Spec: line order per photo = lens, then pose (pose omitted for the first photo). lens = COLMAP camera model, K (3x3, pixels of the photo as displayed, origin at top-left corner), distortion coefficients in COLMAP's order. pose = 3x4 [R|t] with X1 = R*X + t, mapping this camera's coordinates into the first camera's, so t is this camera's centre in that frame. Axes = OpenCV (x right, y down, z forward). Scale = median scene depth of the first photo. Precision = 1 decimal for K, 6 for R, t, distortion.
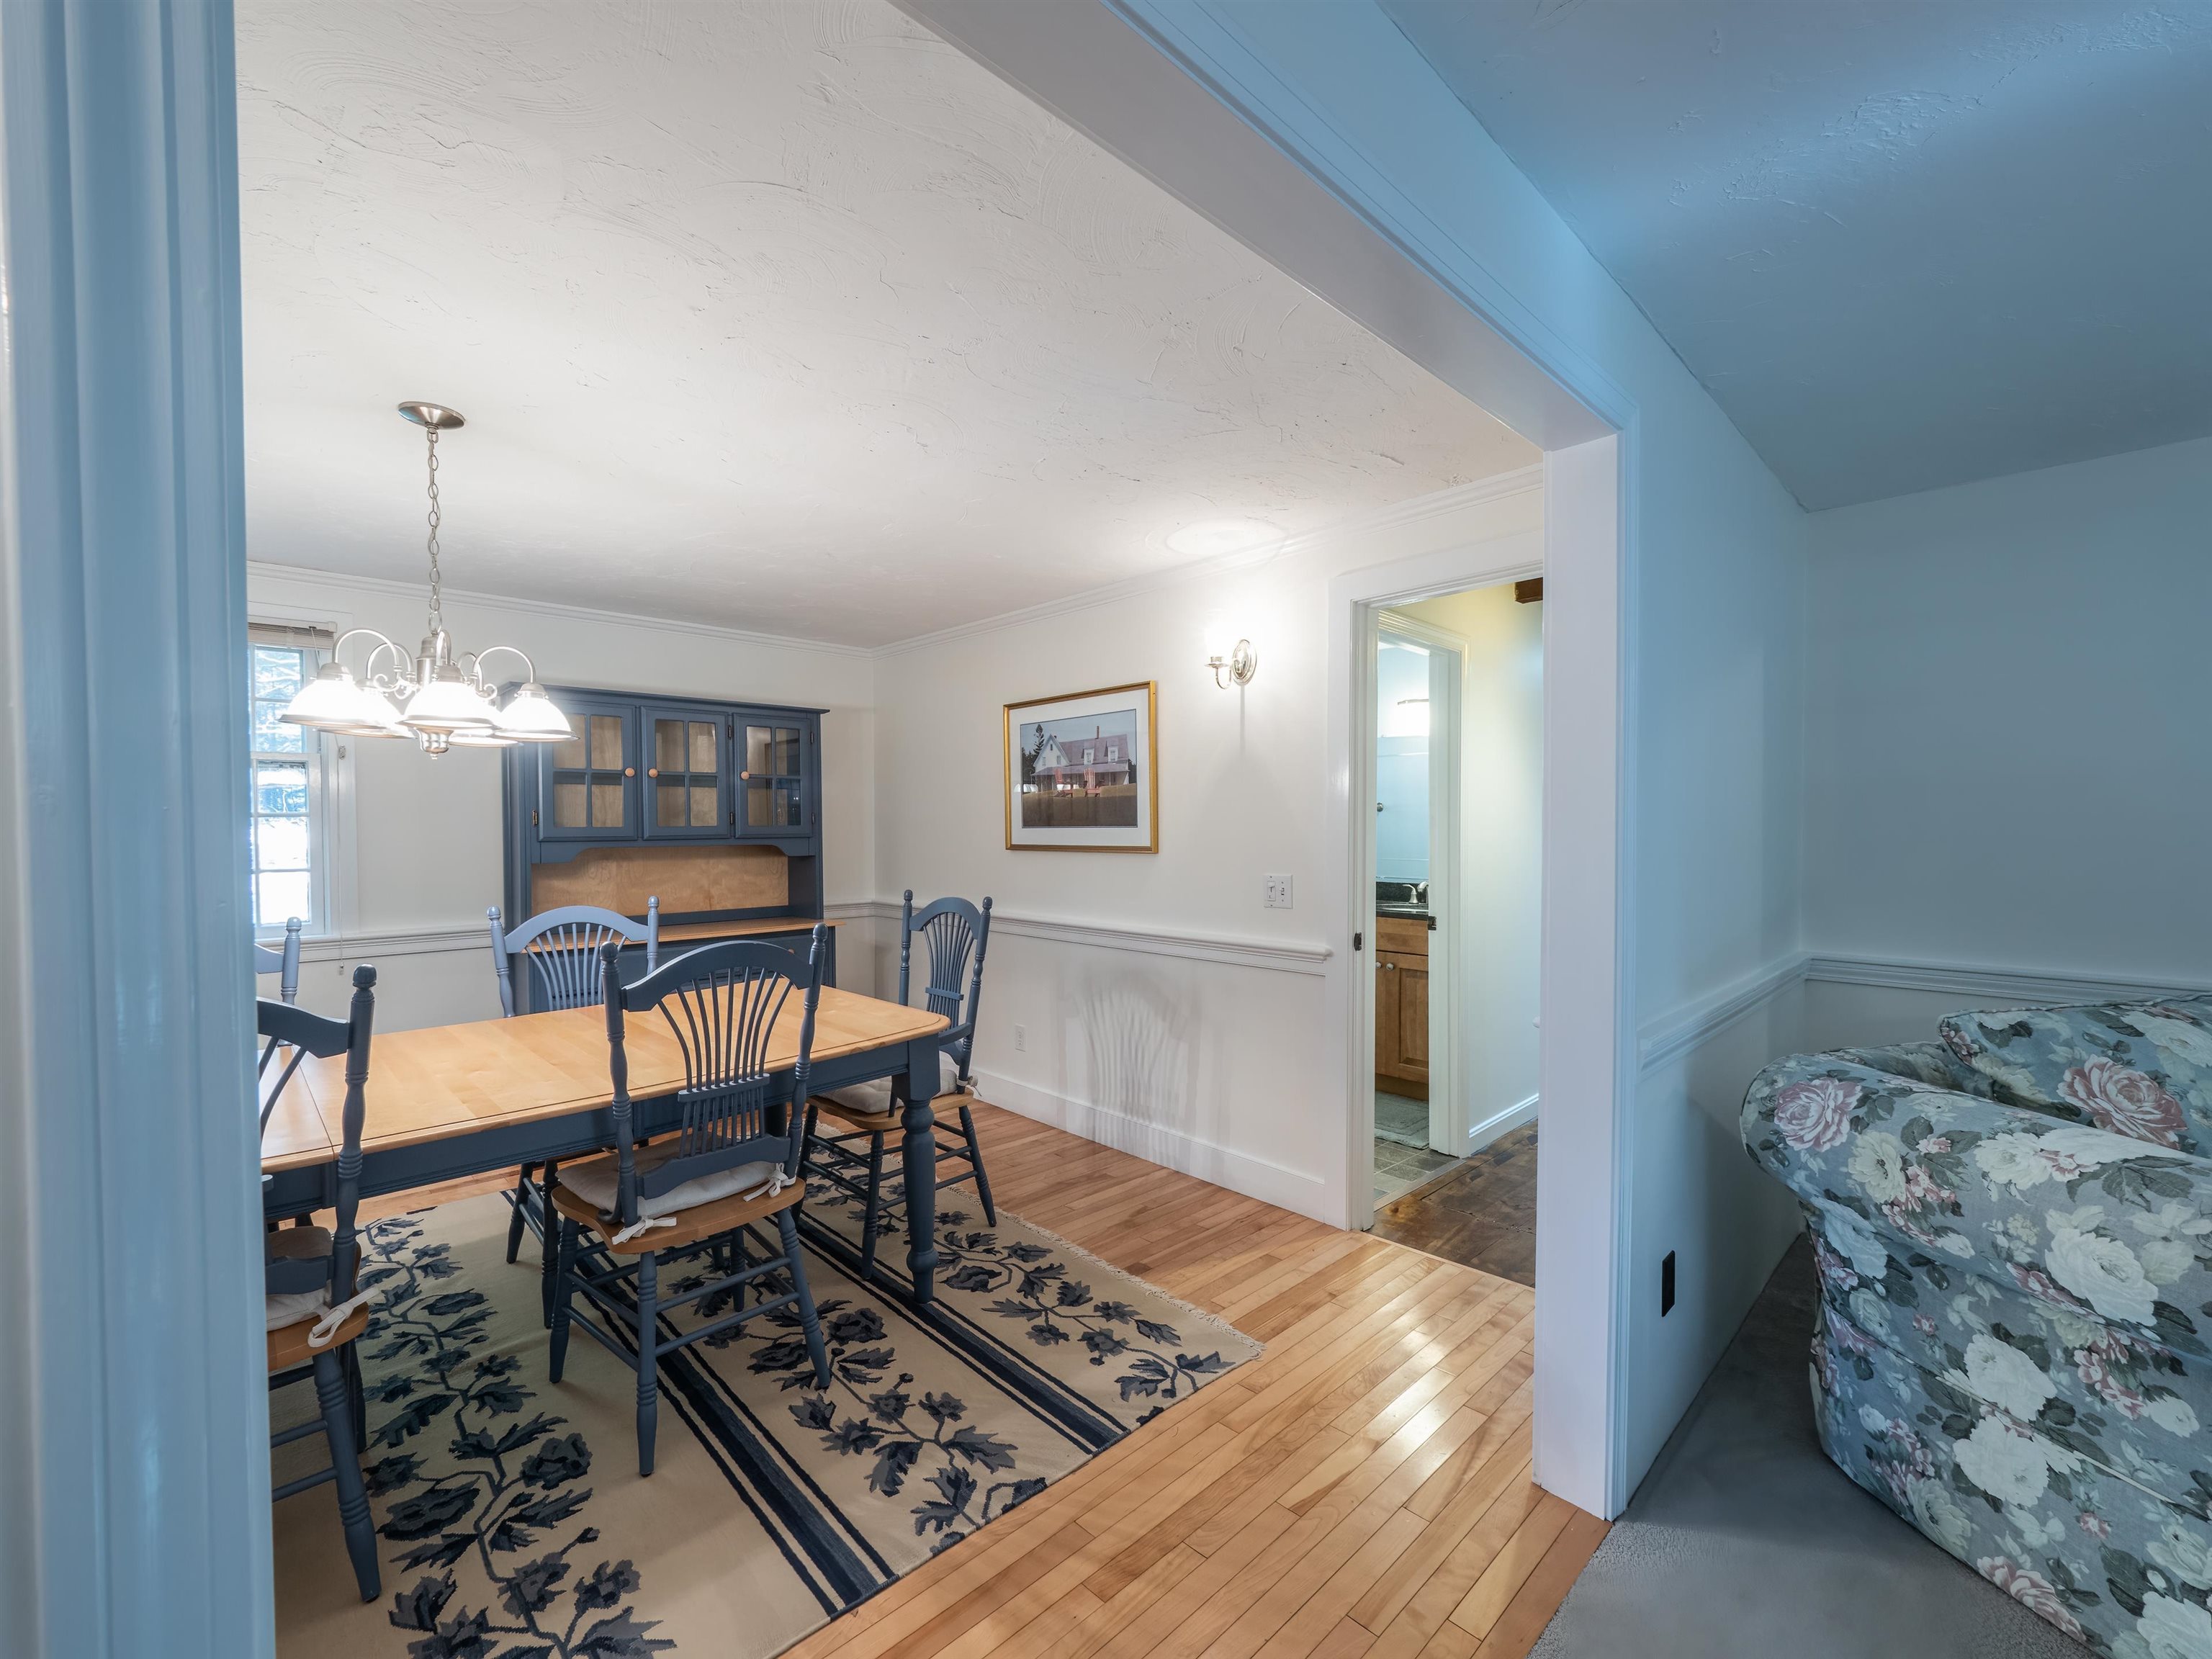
lens RADIAL K [[922.0, 0, 1106.0], [0, 922.0, 829.5], [0, 0, 1]] dist [0.000394, 0.000068]
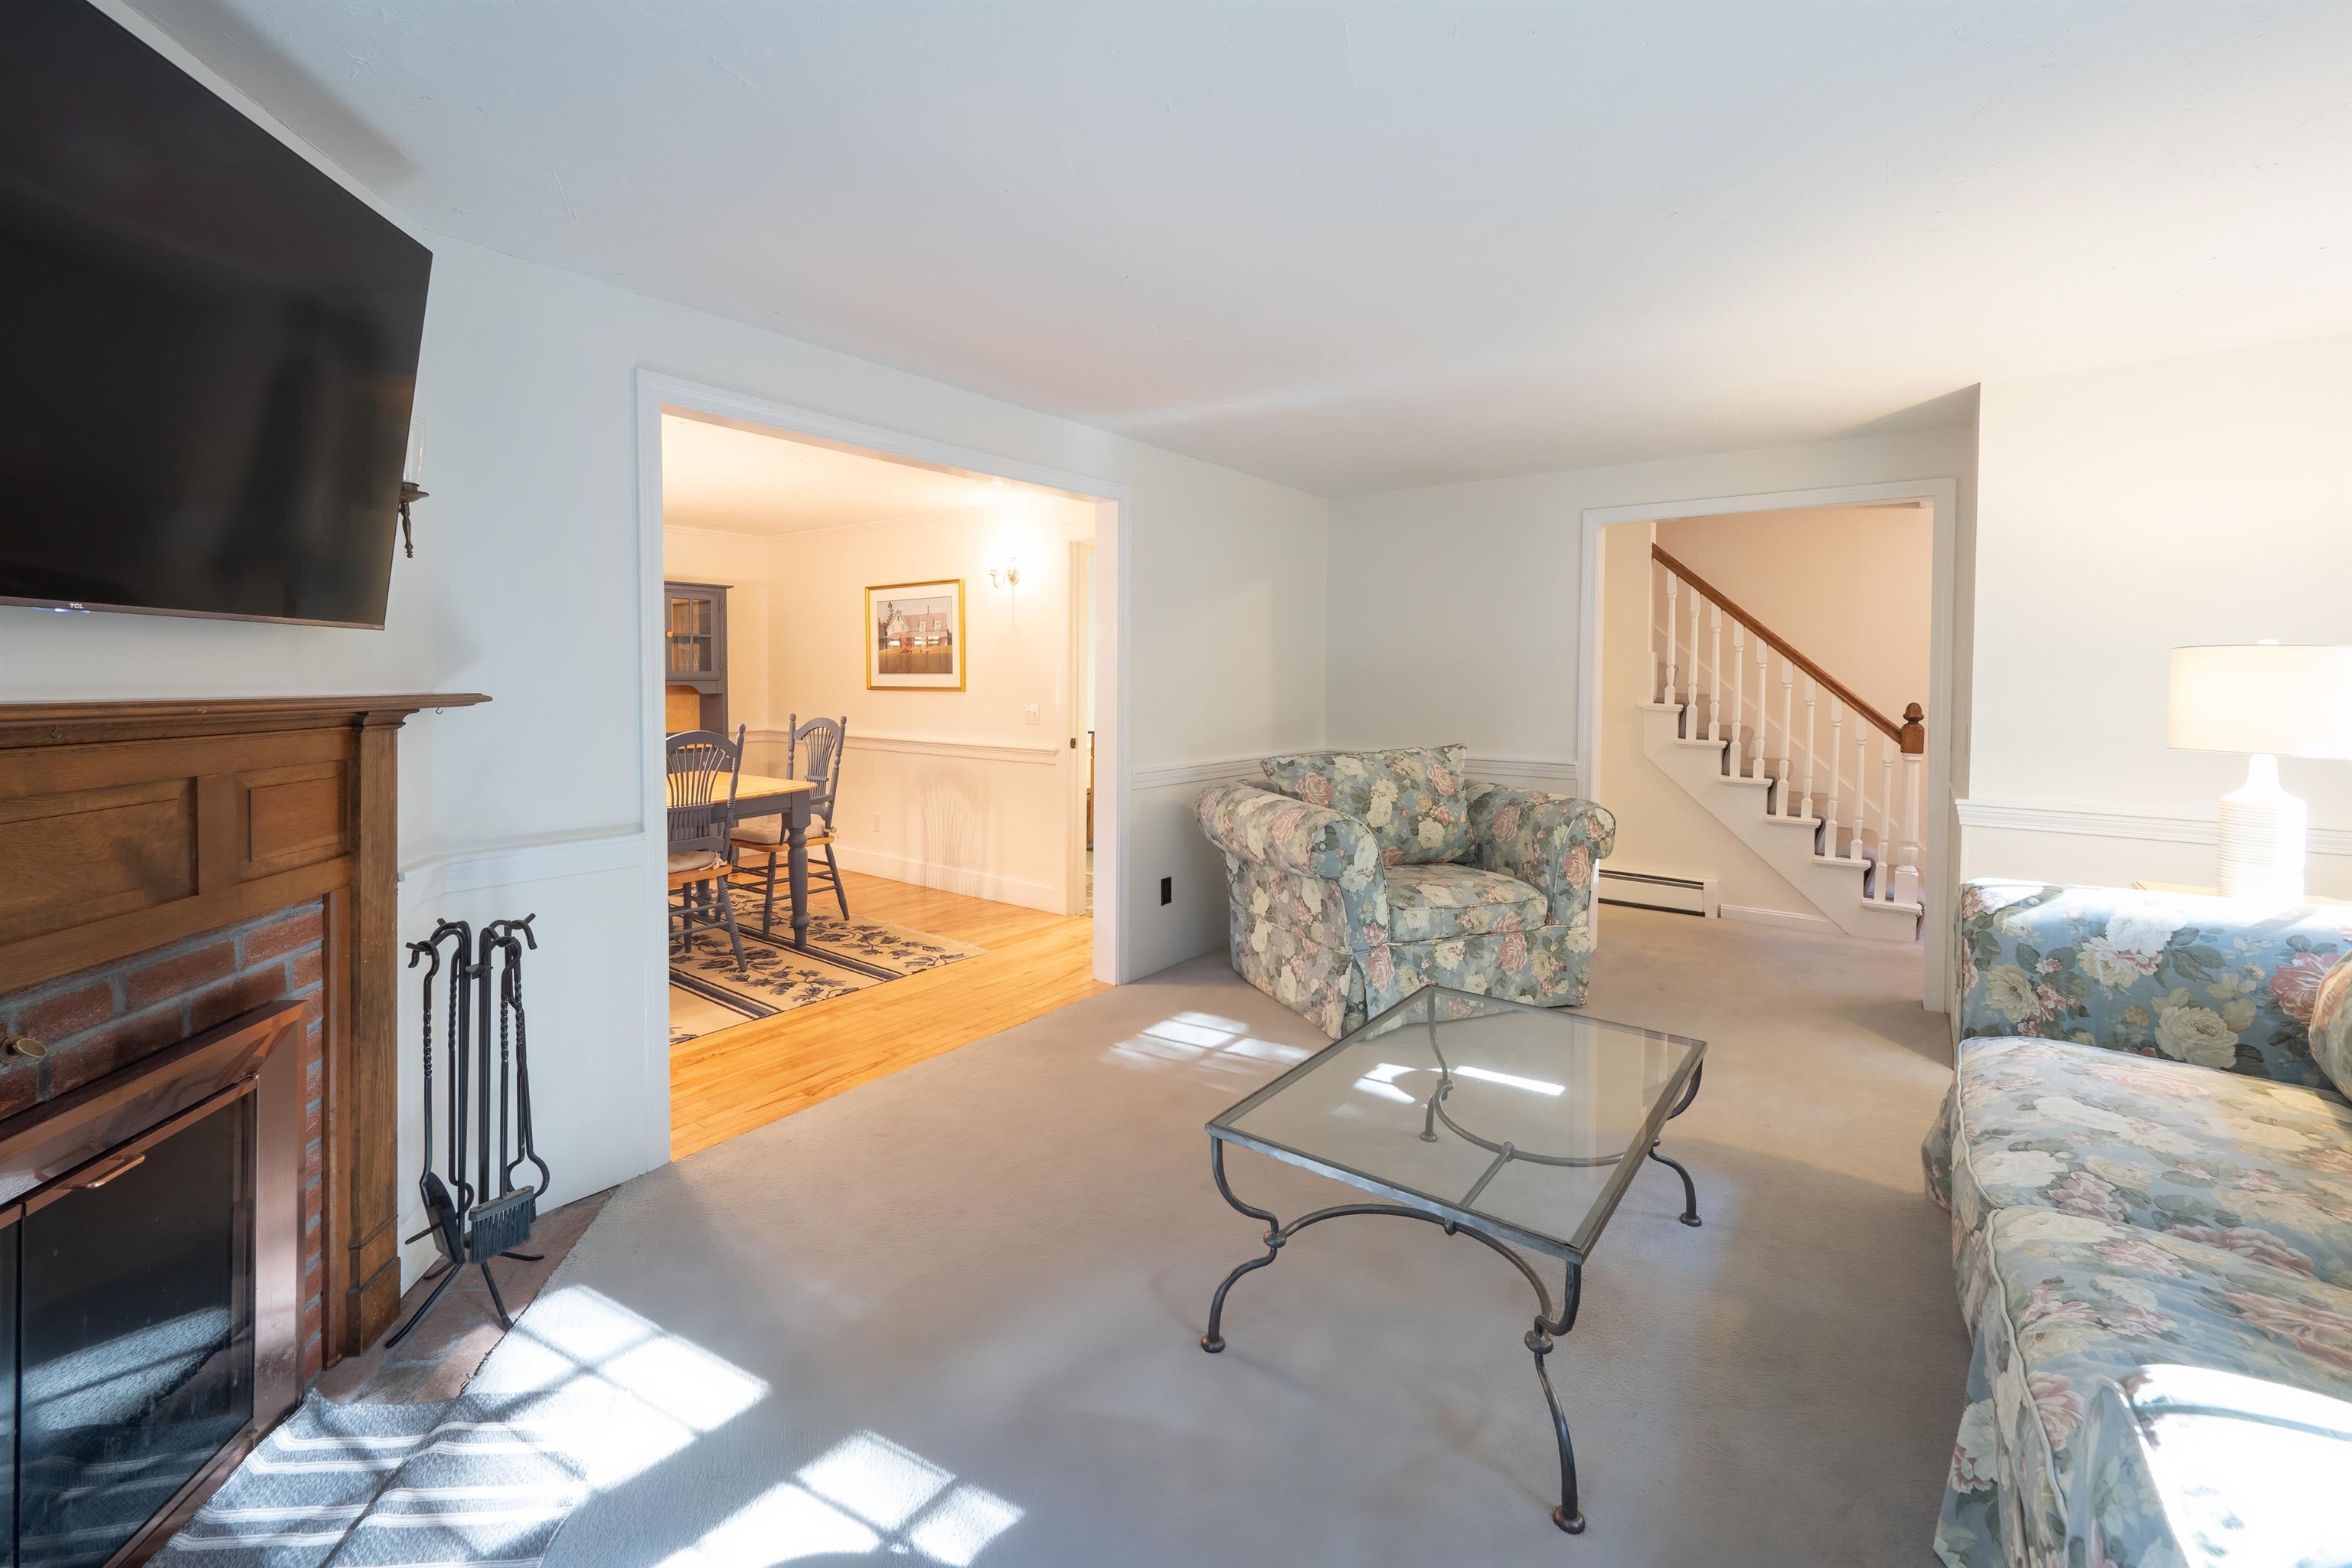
lens RADIAL K [[972.6, 0, 1172.6], [0, 972.6, 690.0], [0, 0, 1]] dist [0.000220, 0.000198]
pose [[0.988120, 0.005571, 0.153583, 0.181232], [-0.007384, 0.999910, 0.011235, 0.002997], [-0.153506, -0.012236, 0.988072, -0.784621]]
